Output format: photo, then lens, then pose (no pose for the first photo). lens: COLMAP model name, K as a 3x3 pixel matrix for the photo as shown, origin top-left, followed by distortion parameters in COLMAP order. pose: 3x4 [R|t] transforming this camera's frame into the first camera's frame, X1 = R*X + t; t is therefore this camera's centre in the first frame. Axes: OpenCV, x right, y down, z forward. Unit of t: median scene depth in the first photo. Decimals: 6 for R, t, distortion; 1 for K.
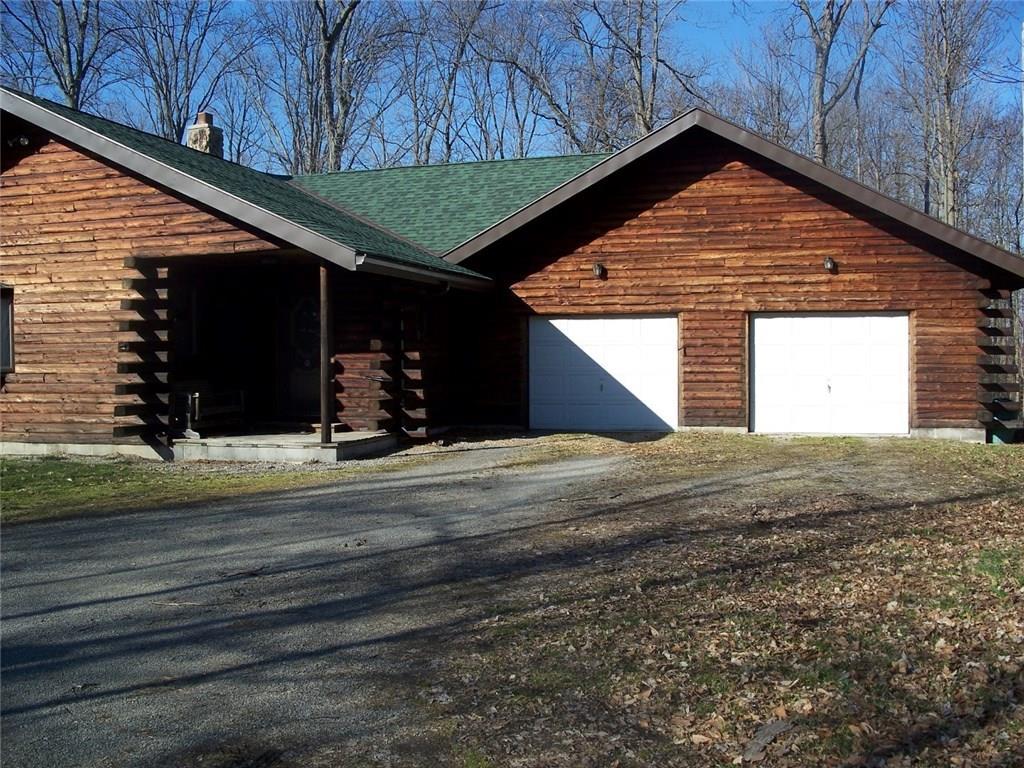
lens RADIAL K [[1105.8, 0, 512.0], [0, 1105.8, 384.0], [0, 0, 1]] dist [-0.215624, 0.262694]
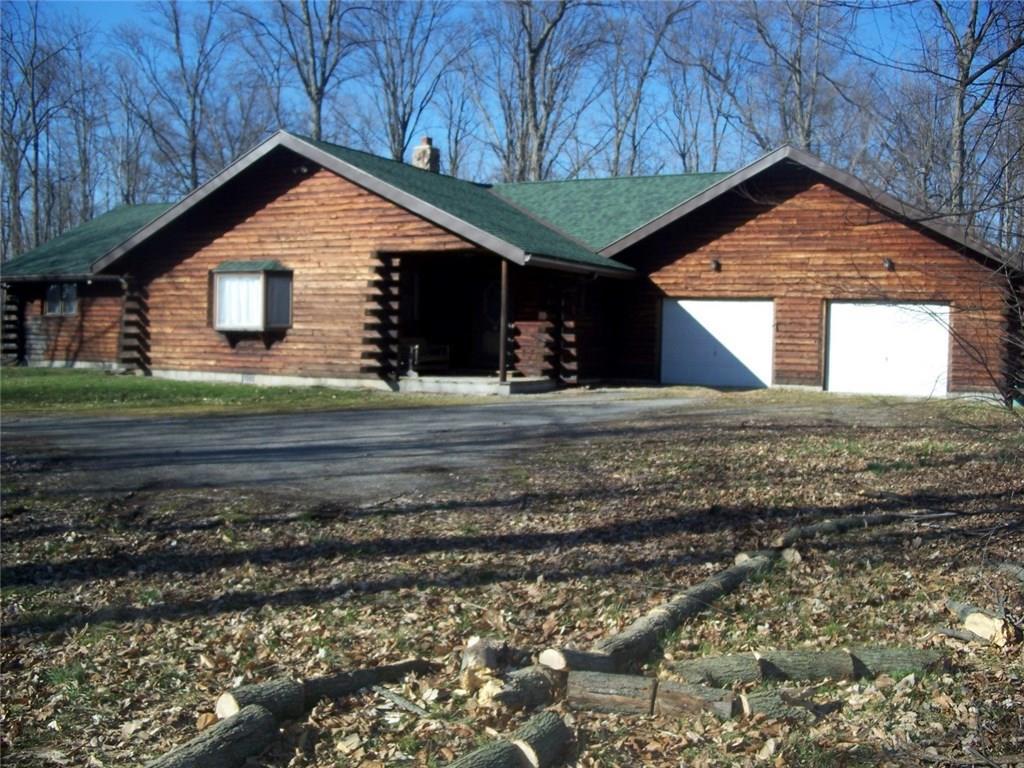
lens RADIAL K [[1105.8, 0, 512.0], [0, 1105.8, 384.0], [0, 0, 1]] dist [-0.215624, 0.262694]
pose [[0.981067, 0.036037, -0.190286, 0.101388], [-0.031995, 0.999193, 0.024274, 0.017169], [0.191007, -0.017726, 0.981429, -0.365642]]
